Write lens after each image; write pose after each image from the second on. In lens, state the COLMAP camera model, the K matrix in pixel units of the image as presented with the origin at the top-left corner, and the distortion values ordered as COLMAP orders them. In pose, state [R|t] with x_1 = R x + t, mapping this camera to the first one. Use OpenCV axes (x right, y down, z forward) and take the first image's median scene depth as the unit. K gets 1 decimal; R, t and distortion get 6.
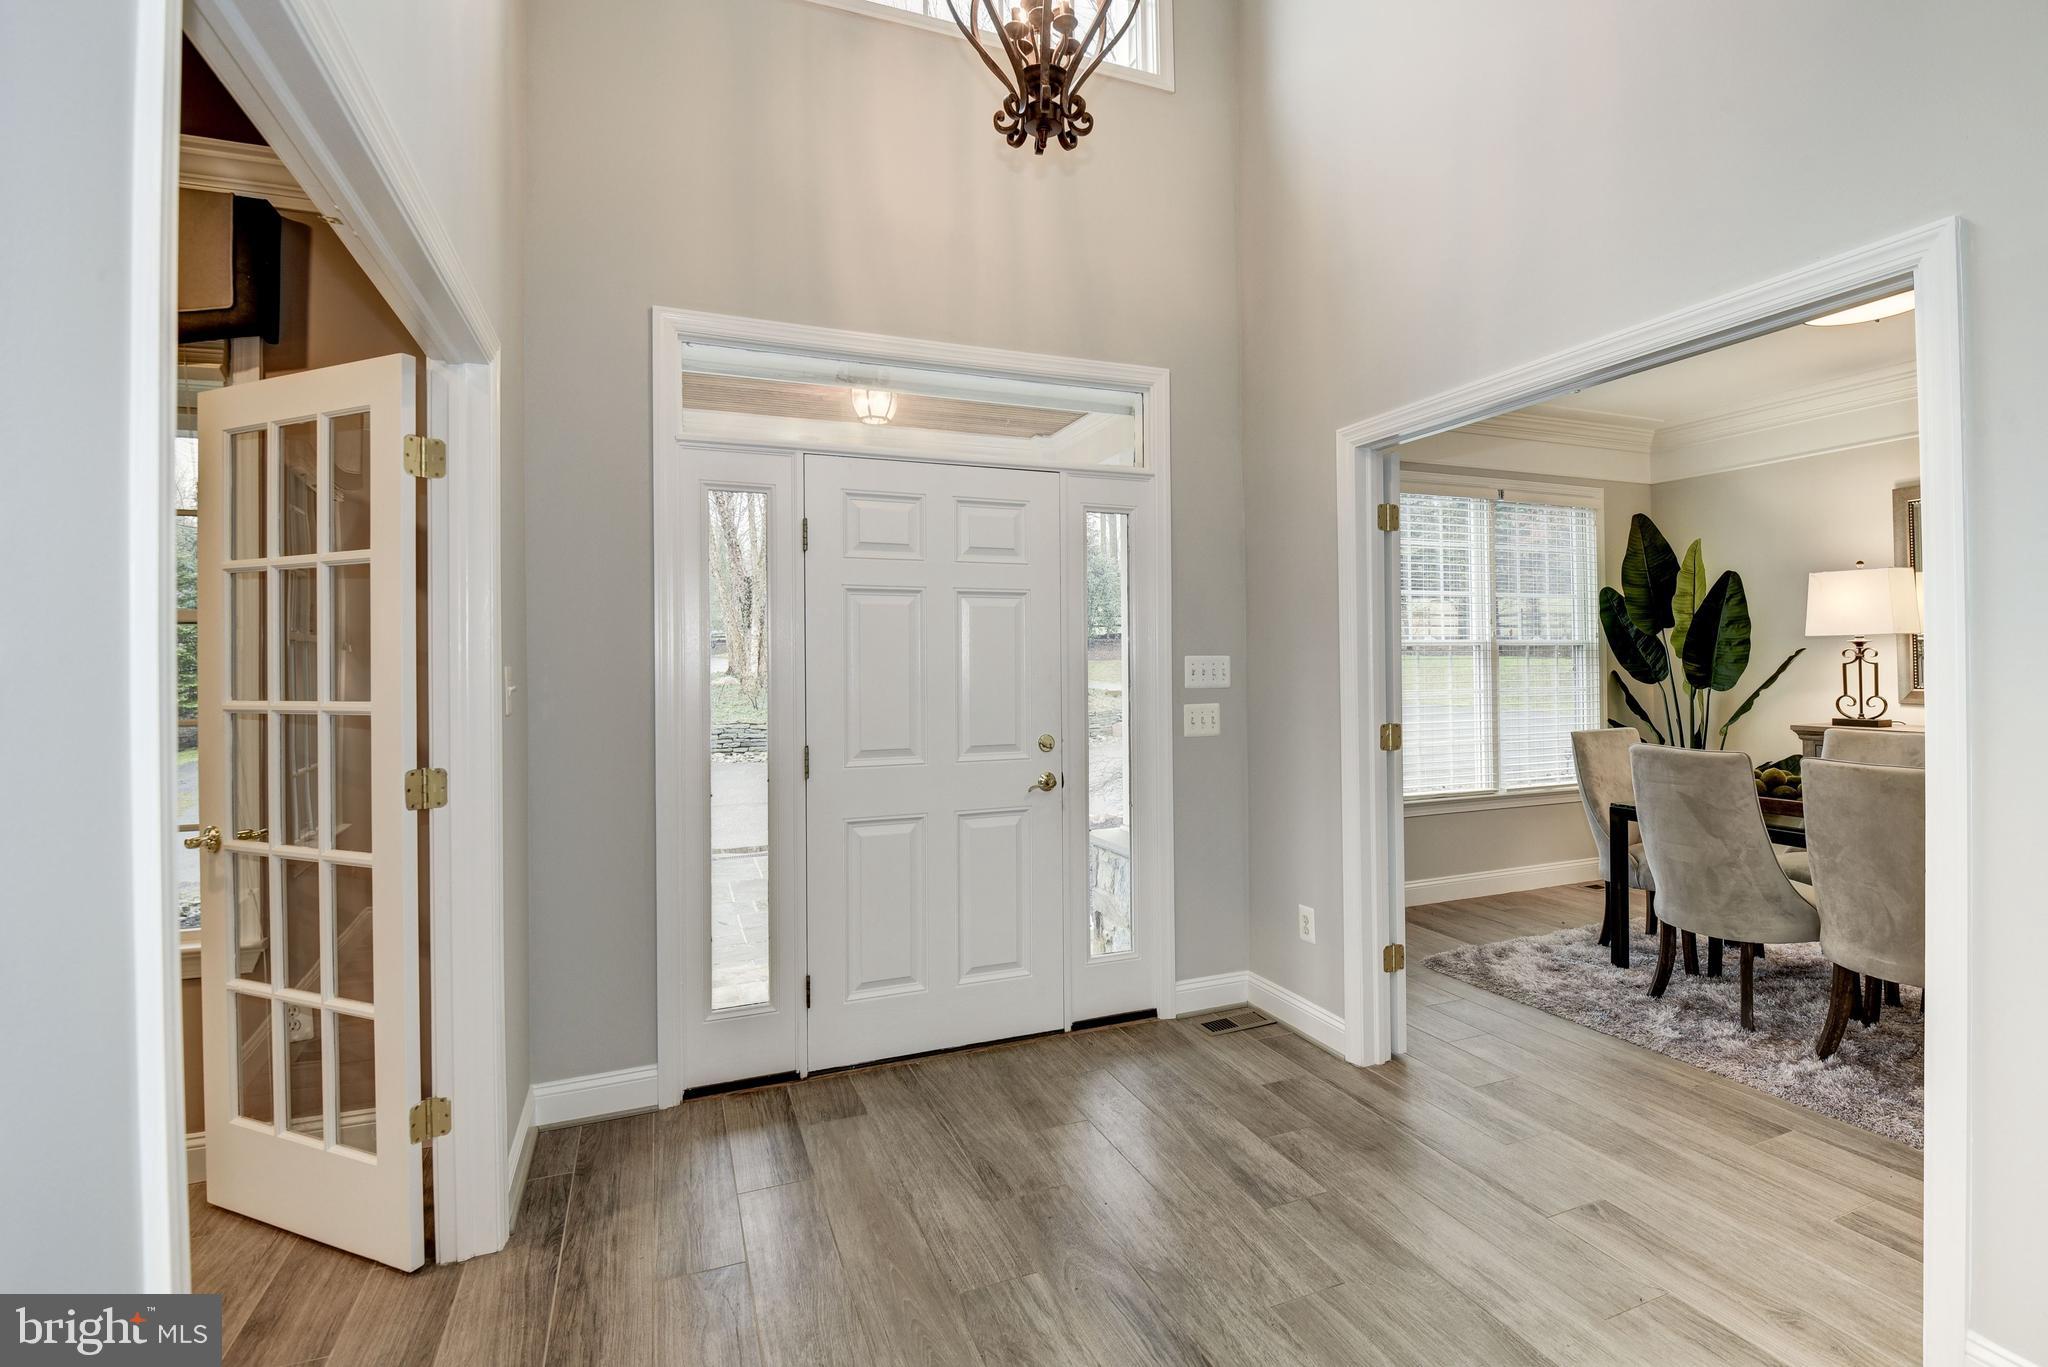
lens RADIAL K [[937.9, 0, 1053.1], [0, 937.9, 658.2], [0, 0, 1]] dist [0.017555, -0.027185]
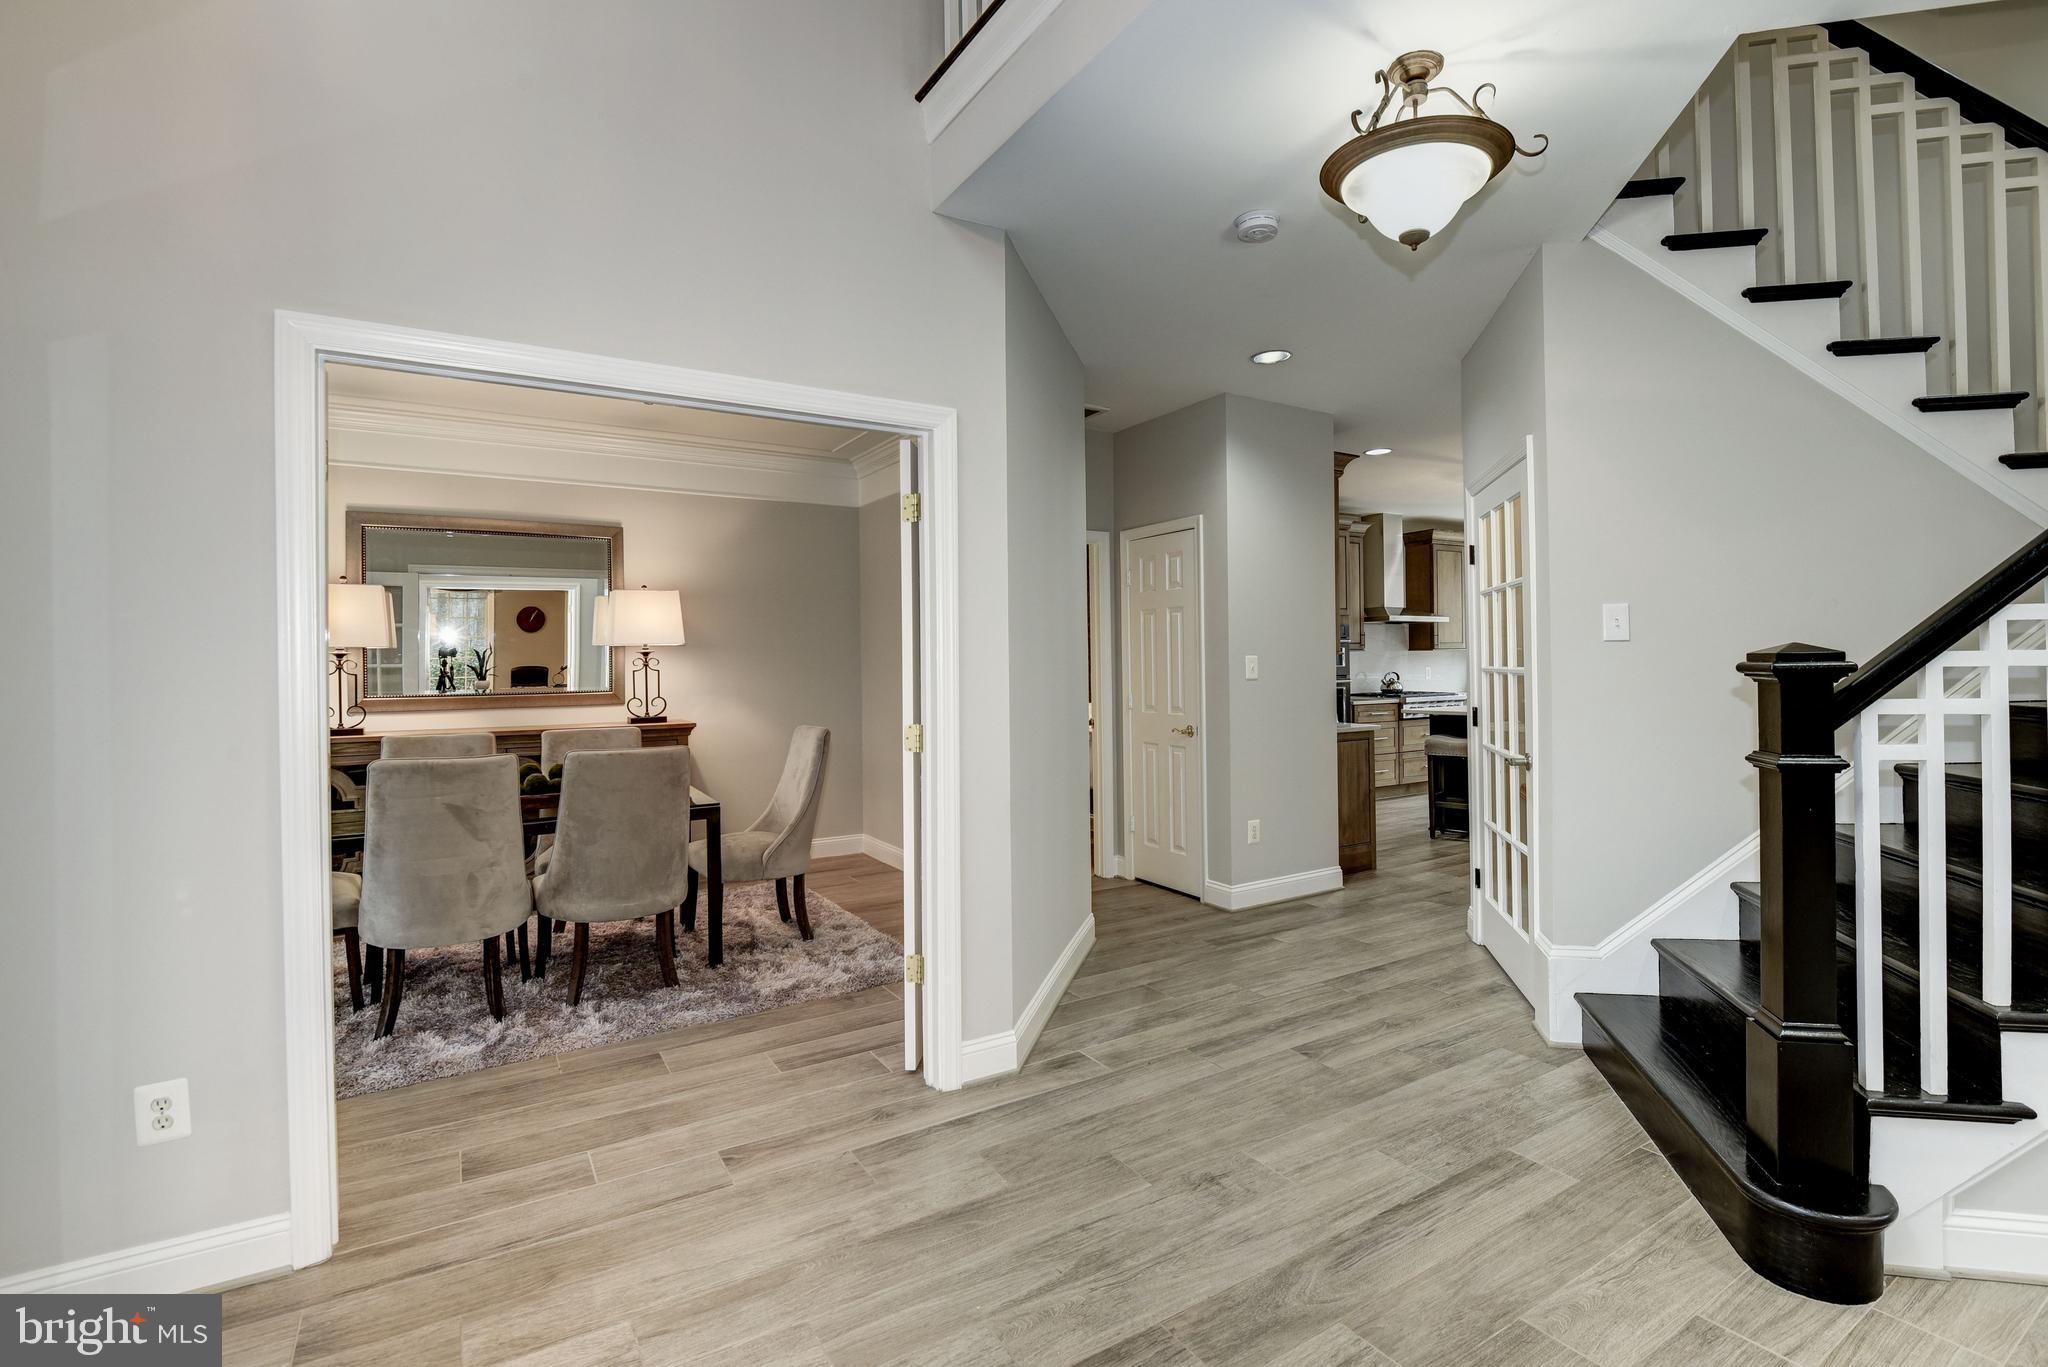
lens RADIAL K [[937.9, 0, 1053.1], [0, 937.9, 658.2], [0, 0, 1]] dist [0.017555, -0.027185]
pose [[-0.177731, 0.016941, 0.983933, -0.416873], [0.001560, 0.999855, -0.016933, 0.010025], [-0.984078, -0.001474, -0.177731, 0.574172]]
